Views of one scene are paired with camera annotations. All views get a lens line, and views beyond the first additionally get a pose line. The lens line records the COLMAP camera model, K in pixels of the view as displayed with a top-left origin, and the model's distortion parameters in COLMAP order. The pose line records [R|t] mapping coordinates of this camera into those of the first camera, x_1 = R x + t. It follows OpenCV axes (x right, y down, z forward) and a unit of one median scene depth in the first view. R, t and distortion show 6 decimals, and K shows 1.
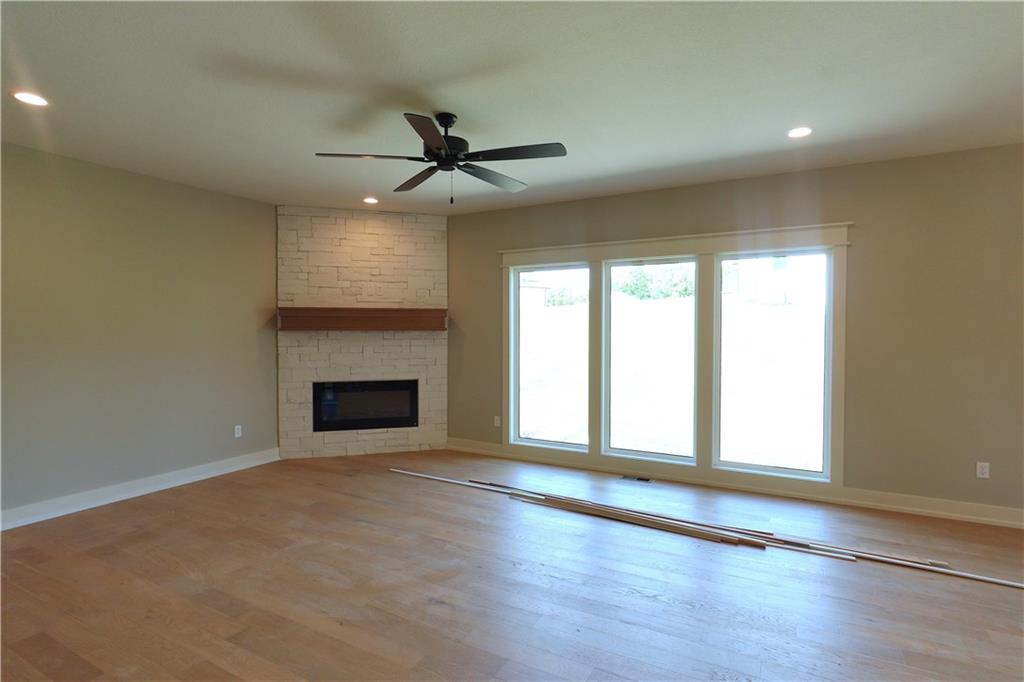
lens RADIAL K [[515.6, 0, 512.0], [0, 515.6, 341.0], [0, 0, 1]] dist [-0.000776, -0.002330]
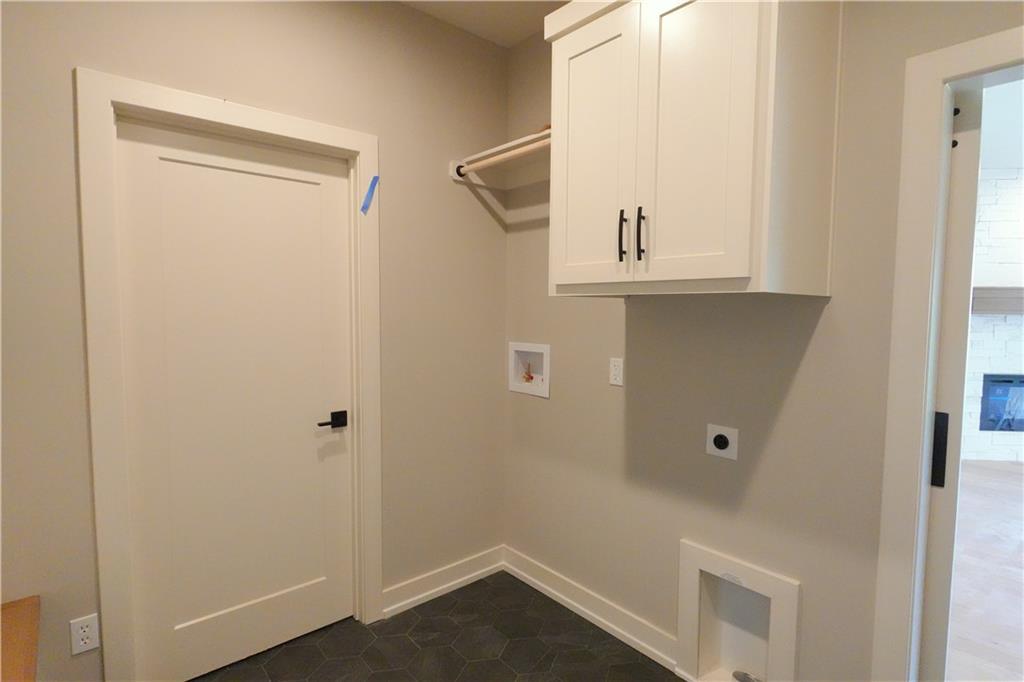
lens RADIAL K [[515.6, 0, 512.0], [0, 515.6, 341.0], [0, 0, 1]] dist [-0.000776, -0.002330]
pose [[0.940921, 0.030082, -0.337288, -0.834659], [-0.016740, 0.998961, 0.042397, 0.001773], [0.338213, -0.034246, 0.940446, -0.075399]]
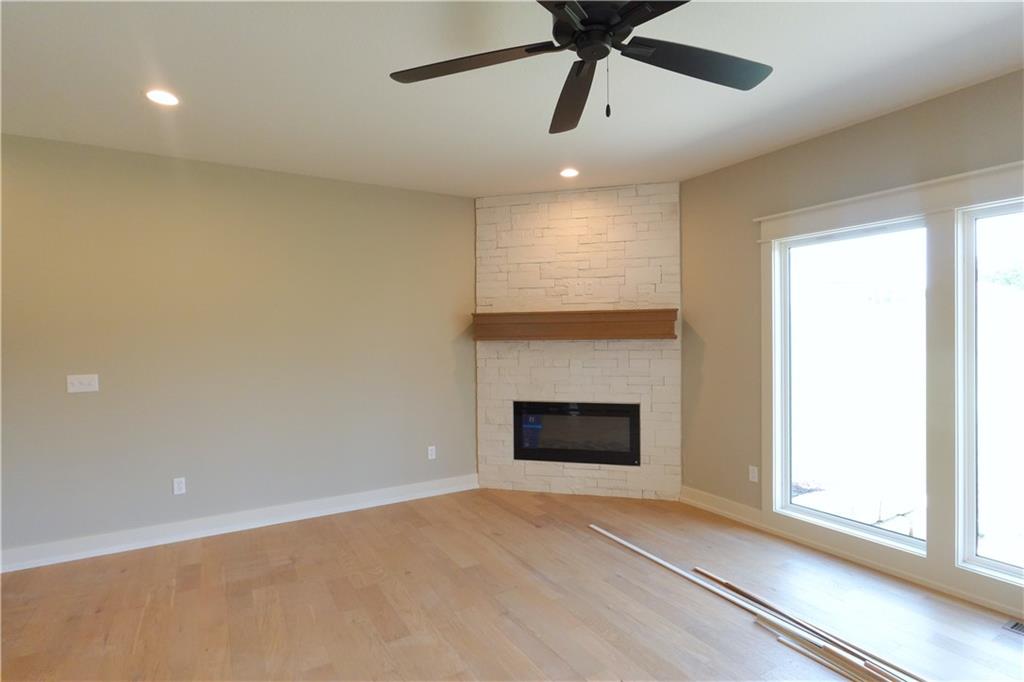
lens RADIAL K [[515.6, 0, 512.0], [0, 515.6, 341.0], [0, 0, 1]] dist [-0.000776, -0.002330]
pose [[0.858963, -0.004863, -0.512015, 0.045853], [-0.001108, 0.999935, -0.011356, -0.008783], [0.512037, 0.010322, 0.858901, 0.268624]]
